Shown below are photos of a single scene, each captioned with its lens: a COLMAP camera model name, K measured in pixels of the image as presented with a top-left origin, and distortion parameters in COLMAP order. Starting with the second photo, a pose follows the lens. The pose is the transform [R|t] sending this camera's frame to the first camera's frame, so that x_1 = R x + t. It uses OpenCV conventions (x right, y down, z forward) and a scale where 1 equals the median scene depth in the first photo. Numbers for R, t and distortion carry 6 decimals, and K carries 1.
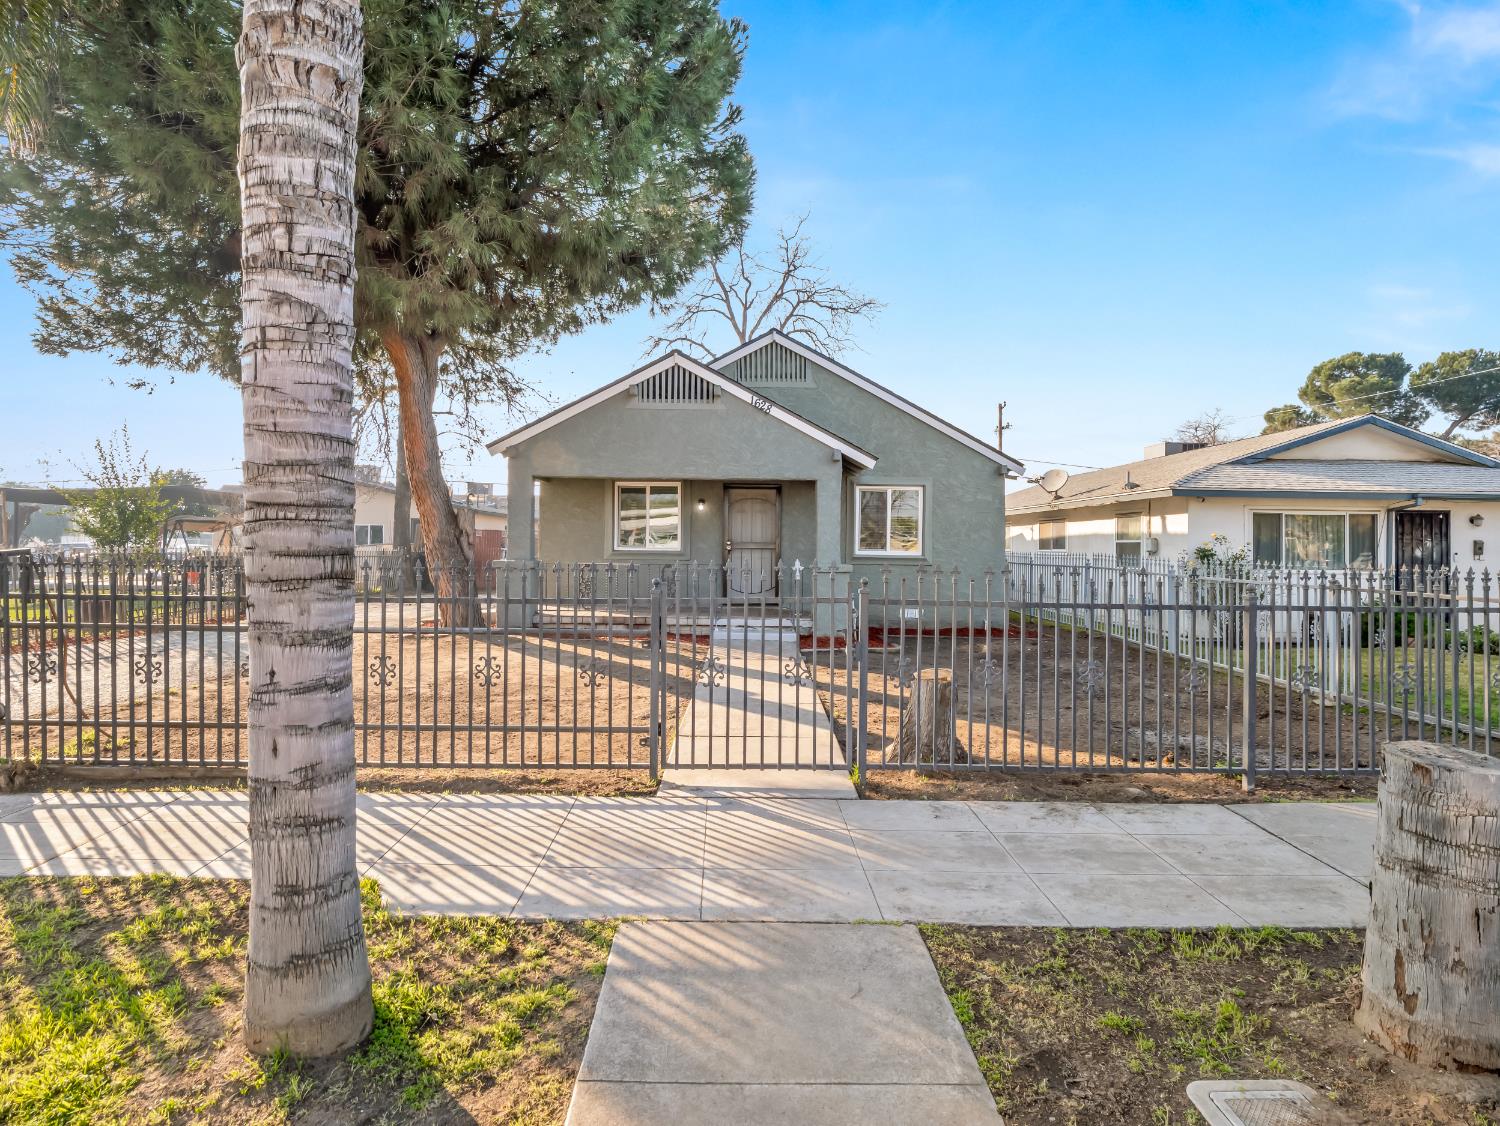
lens RADIAL K [[787.9, 0, 753.9], [0, 787.9, 547.6], [0, 0, 1]] dist [-0.002061, -0.000310]
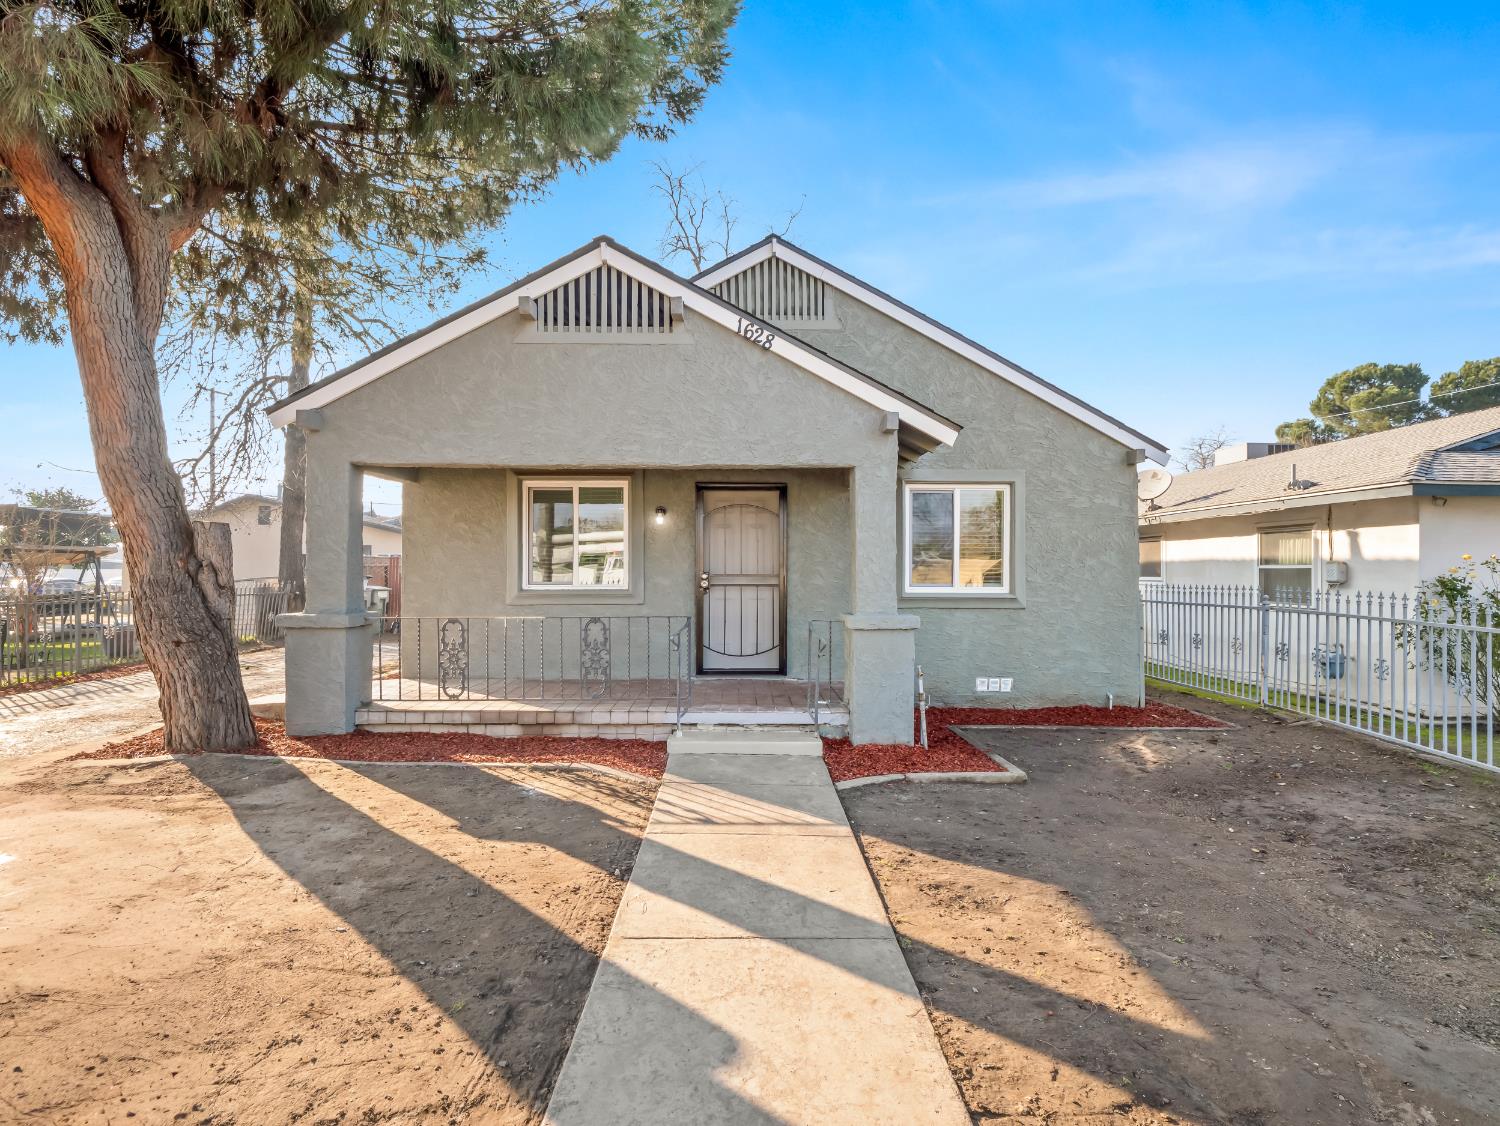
lens RADIAL K [[787.9, 0, 745.0], [0, 787.9, 570.0], [0, 0, 1]] dist [-0.002061, -0.000310]
pose [[0.999948, -0.008840, 0.005027, -0.002211], [0.008858, 0.999955, -0.003441, -0.008690], [-0.004996, 0.003485, 0.999981, 0.366876]]
